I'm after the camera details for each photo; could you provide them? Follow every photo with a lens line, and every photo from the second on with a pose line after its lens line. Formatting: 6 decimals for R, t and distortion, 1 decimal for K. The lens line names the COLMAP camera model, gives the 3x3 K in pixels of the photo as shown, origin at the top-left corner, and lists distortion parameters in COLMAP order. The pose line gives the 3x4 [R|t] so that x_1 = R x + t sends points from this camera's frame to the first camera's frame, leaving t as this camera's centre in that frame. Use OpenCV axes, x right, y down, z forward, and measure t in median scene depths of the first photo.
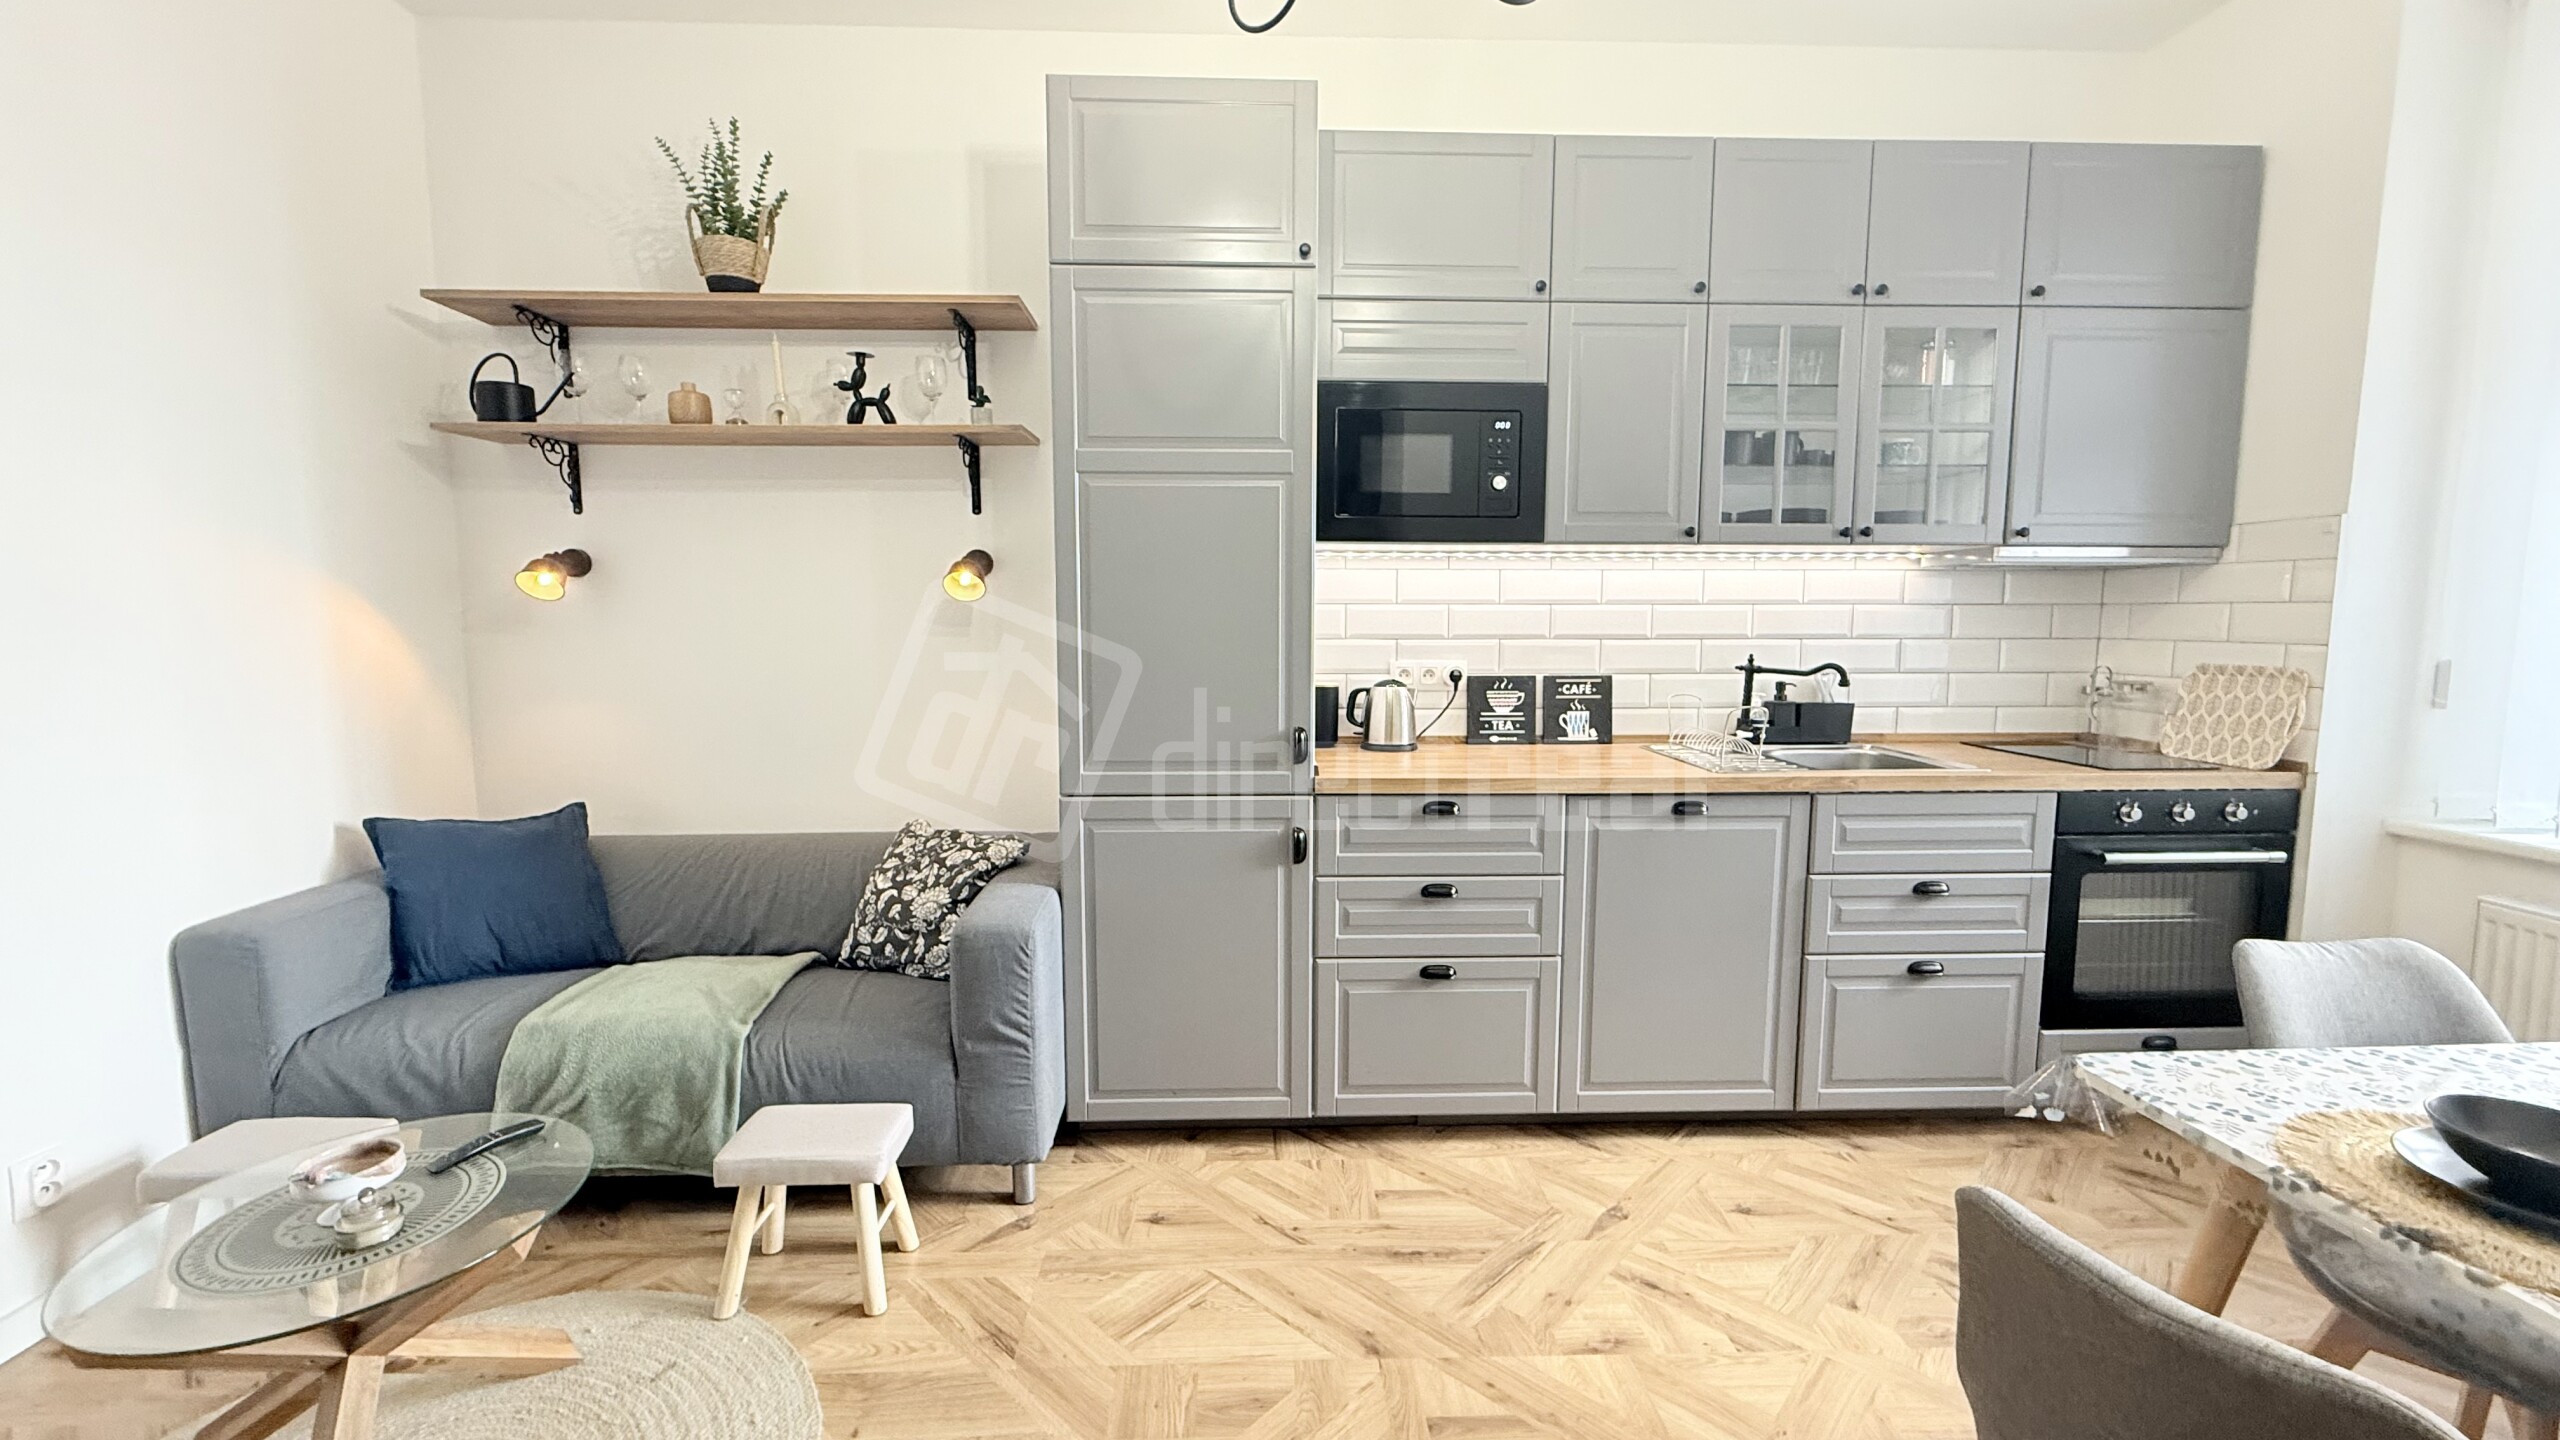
lens RADIAL K [[1020.0, 0, 1268.9], [0, 1020.0, 714.6], [0, 0, 1]] dist [0.000442, 0.000827]
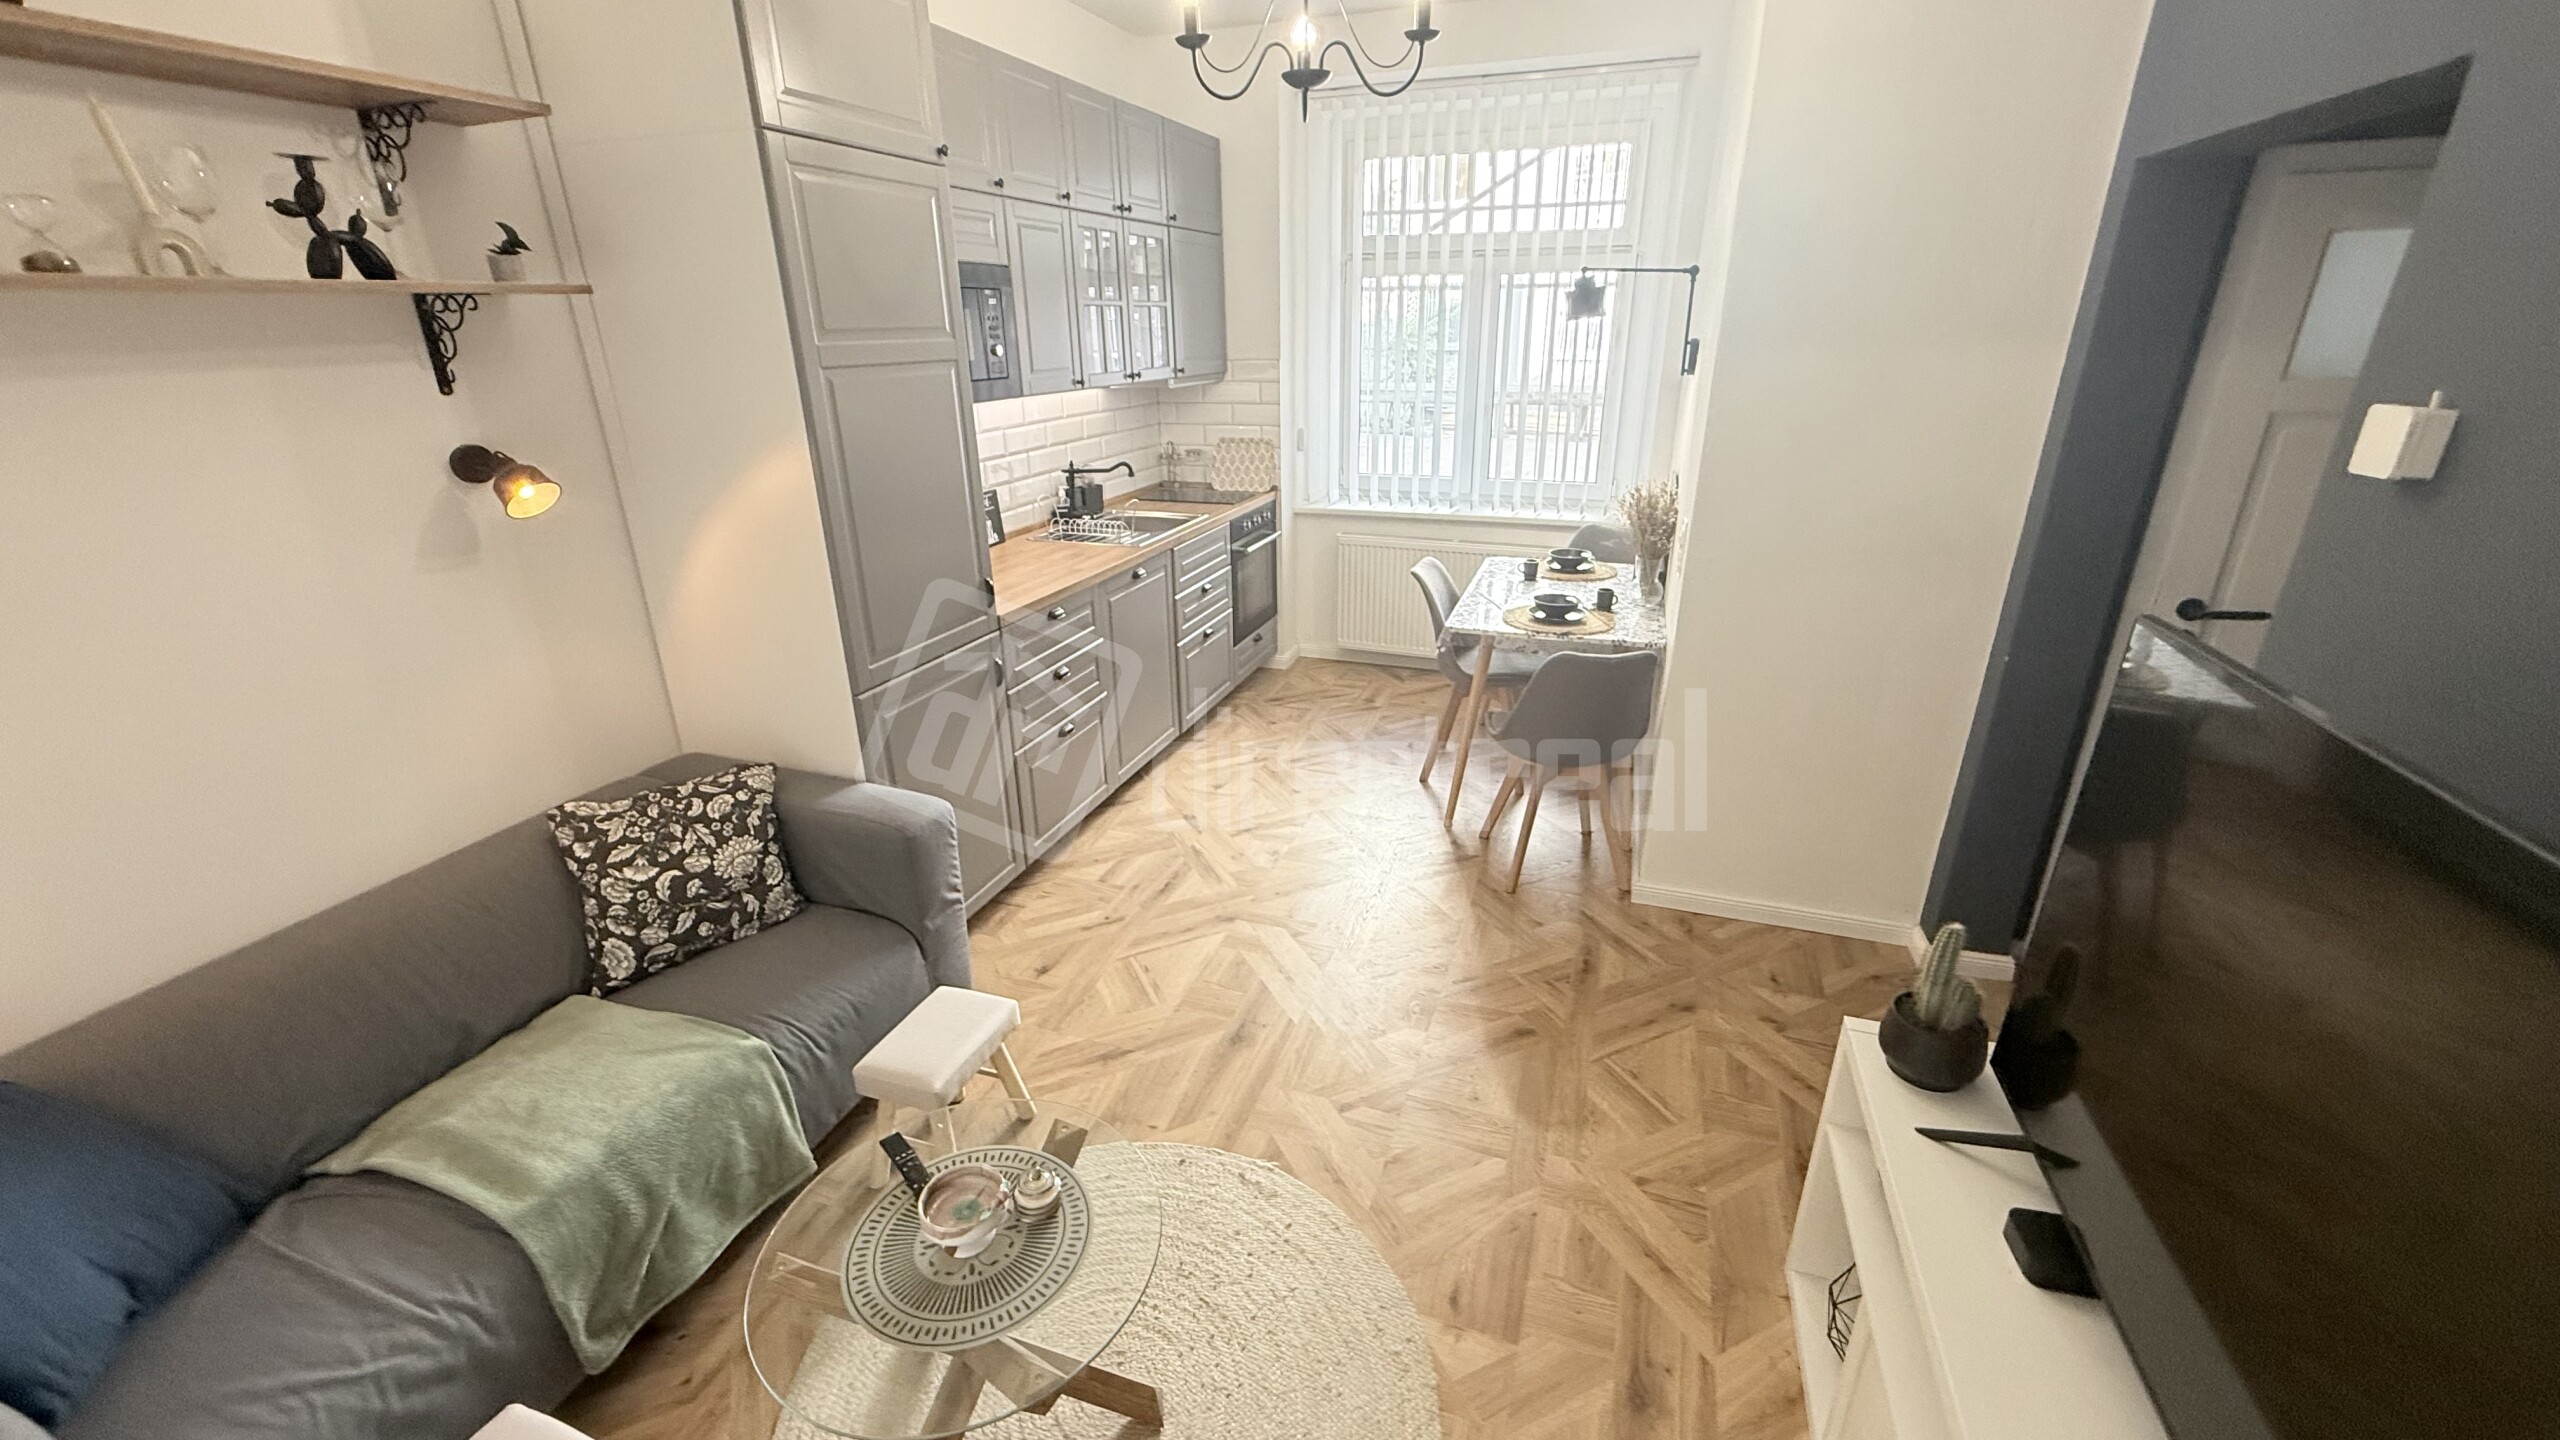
lens RADIAL K [[1020.0, 0, 1268.6], [0, 1020.0, 716.8], [0, 0, 1]] dist [0.000442, 0.000827]
pose [[0.370318, -0.341385, 0.863899, -0.879110], [0.106743, 0.939497, 0.325503, -0.177088], [-0.922752, -0.028325, 0.384352, 0.205567]]
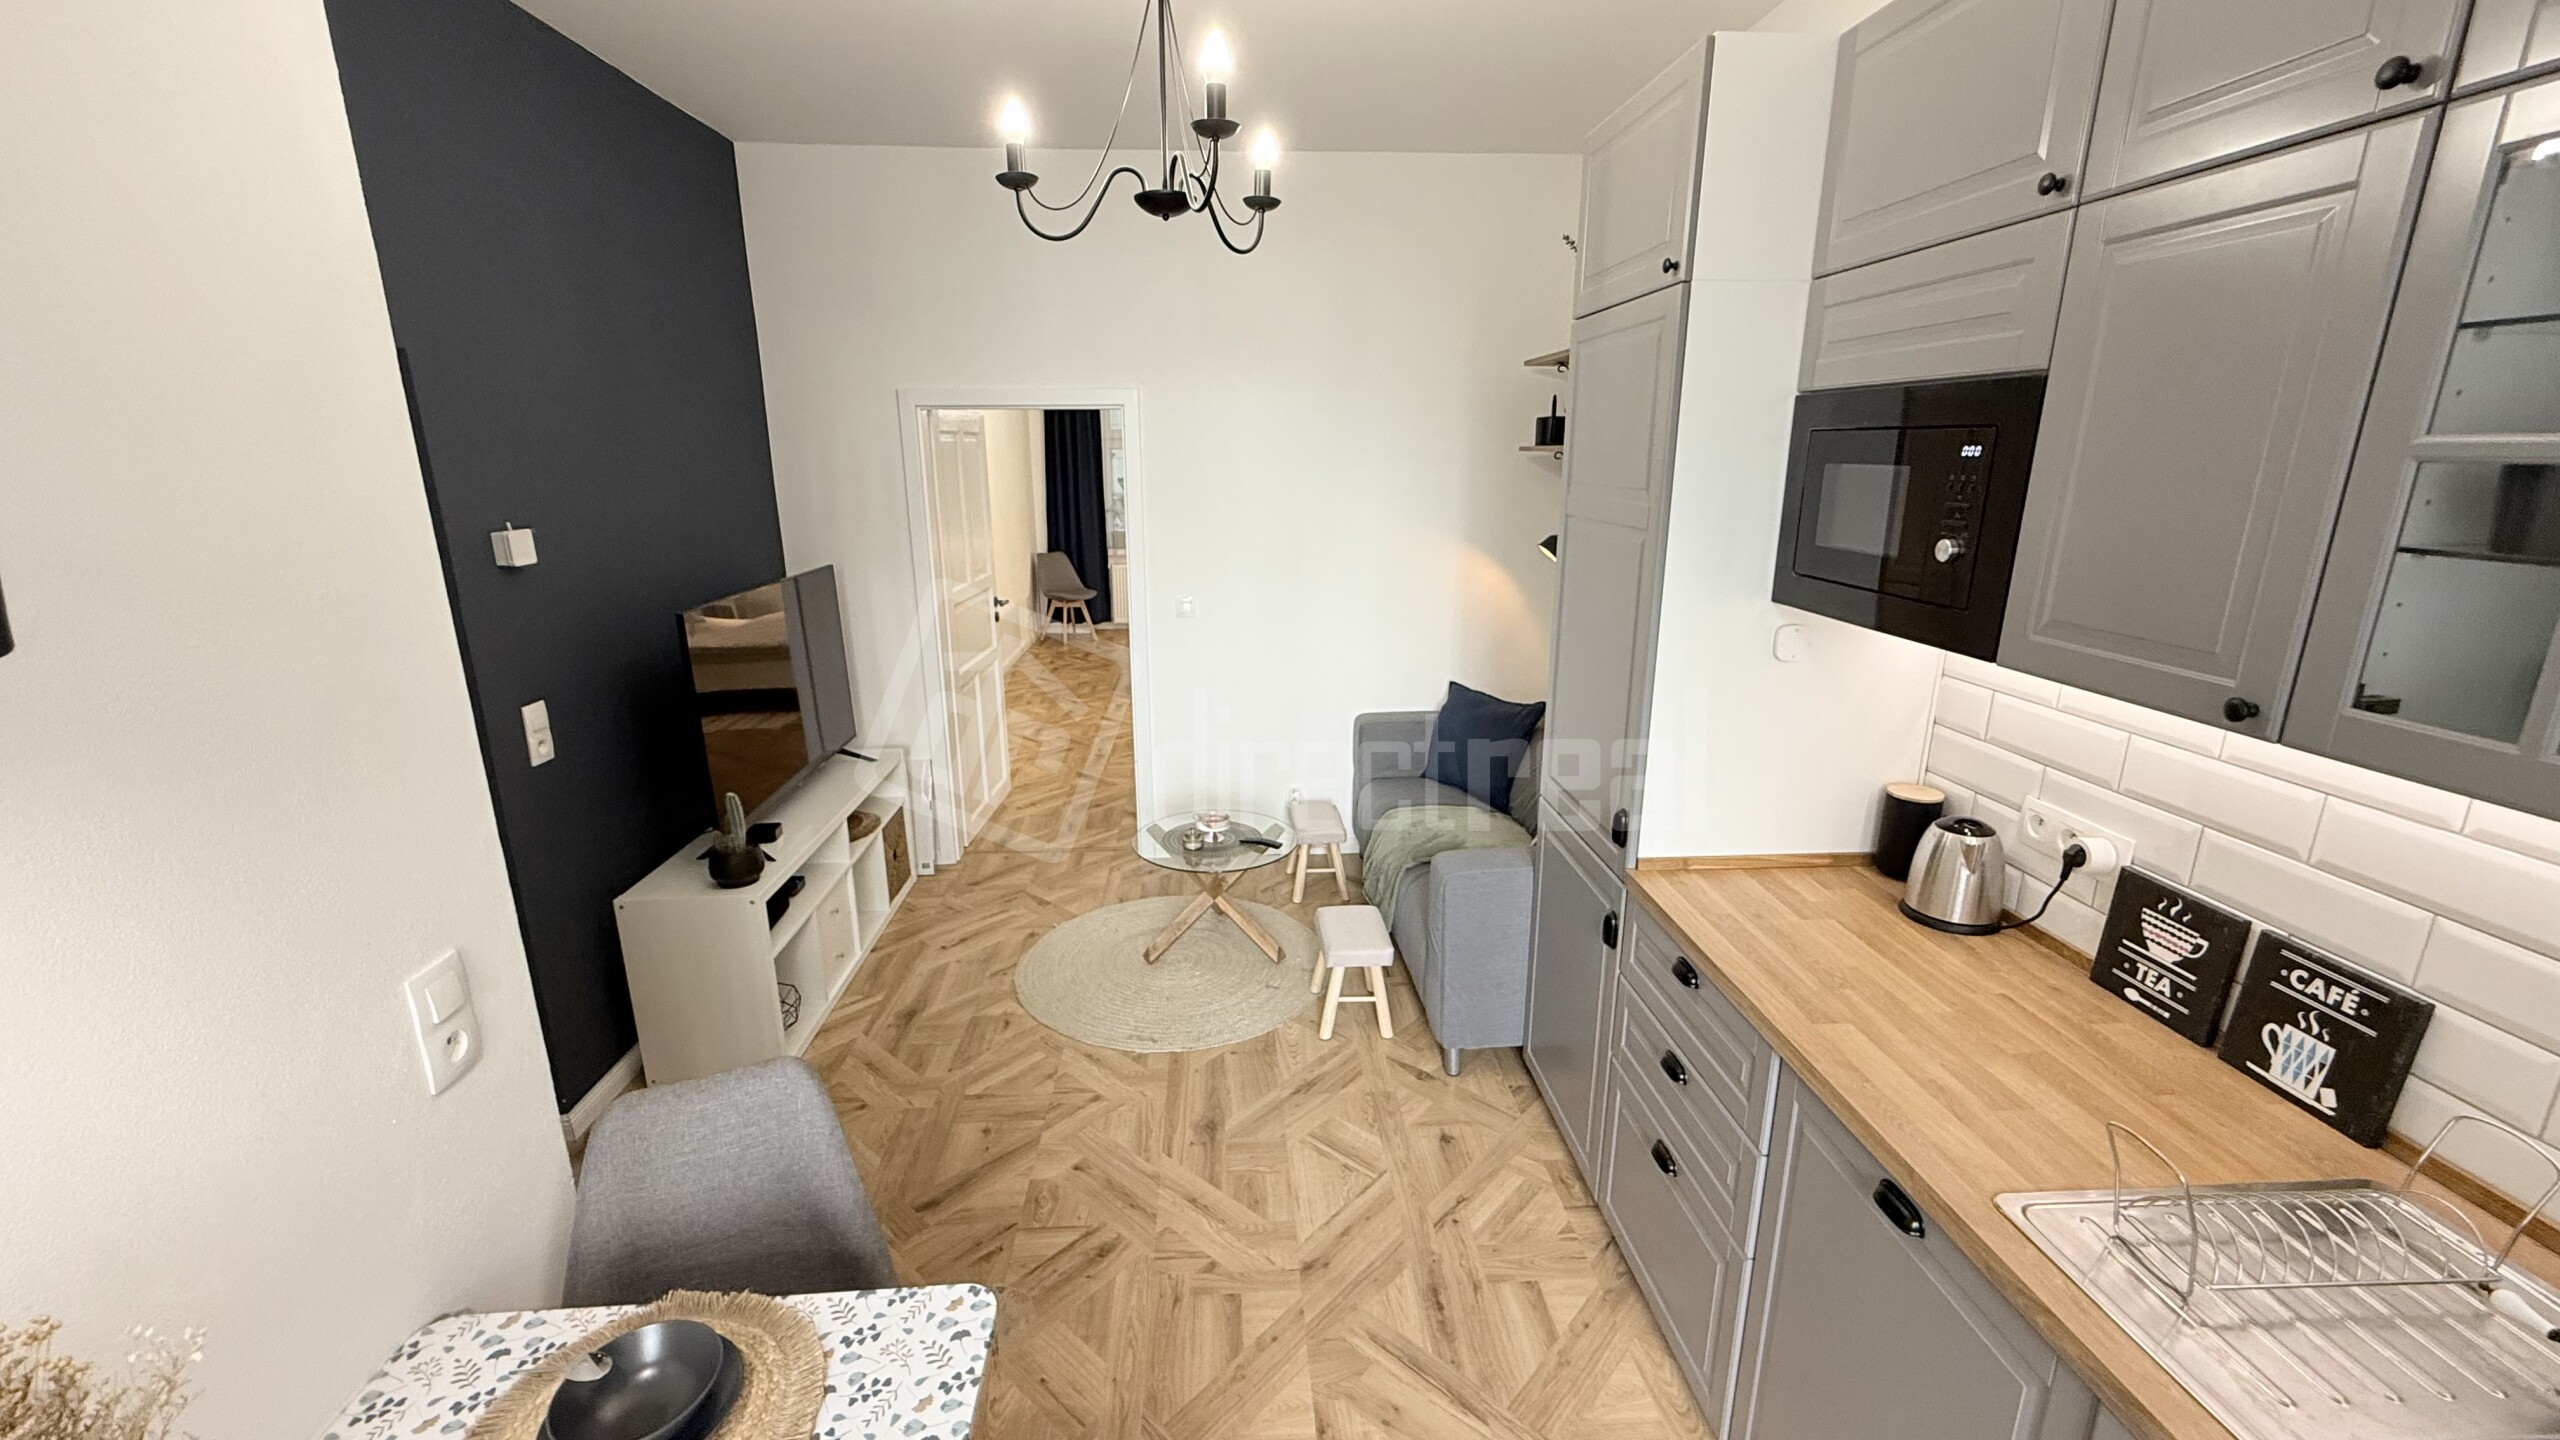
lens RADIAL K [[1020.0, 0, 1271.1], [0, 1020.0, 714.5], [0, 0, 1]] dist [0.000442, 0.000827]
pose [[0.020411, 0.250245, -0.967967, 0.815958], [-0.098769, 0.963938, 0.247120, -0.242866], [0.994901, 0.090562, 0.044391, 0.591987]]
